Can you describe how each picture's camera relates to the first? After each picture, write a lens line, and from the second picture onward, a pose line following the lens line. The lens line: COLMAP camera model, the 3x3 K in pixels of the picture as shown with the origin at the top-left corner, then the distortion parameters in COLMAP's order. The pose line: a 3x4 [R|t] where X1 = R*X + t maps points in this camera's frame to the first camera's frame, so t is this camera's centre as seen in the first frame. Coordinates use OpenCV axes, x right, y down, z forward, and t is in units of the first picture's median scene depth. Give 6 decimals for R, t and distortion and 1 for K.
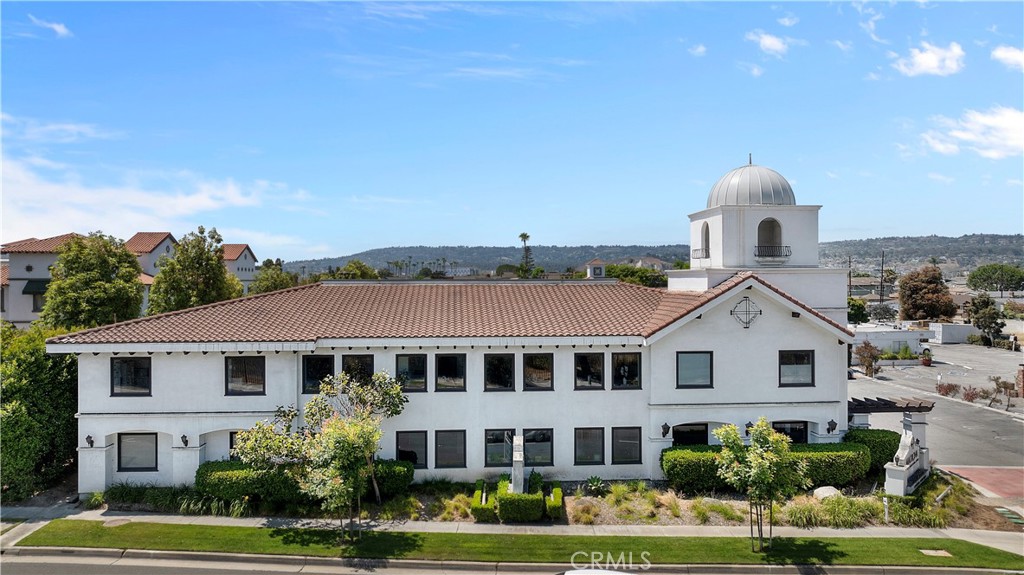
lens RADIAL K [[705.7, 0, 512.0], [0, 705.7, 287.5], [0, 0, 1]] dist [-0.031377, 0.041586]
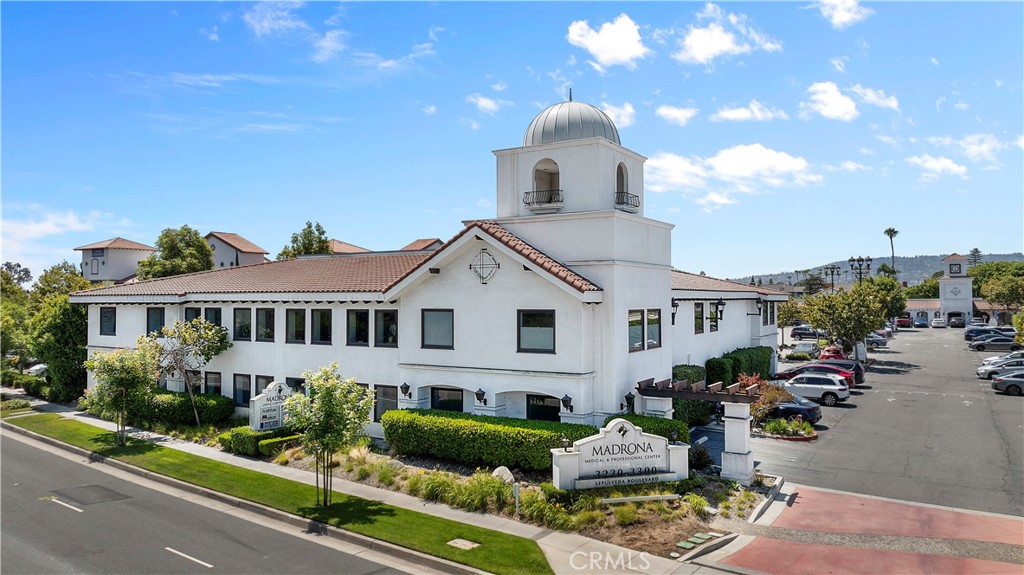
lens RADIAL K [[705.7, 0, 512.0], [0, 705.7, 287.5], [0, 0, 1]] dist [-0.031377, 0.041586]
pose [[0.821443, -0.008182, -0.570232, 0.914039], [-0.003460, 0.999807, -0.019329, 0.083755], [0.570281, 0.017851, 0.821256, 0.304269]]
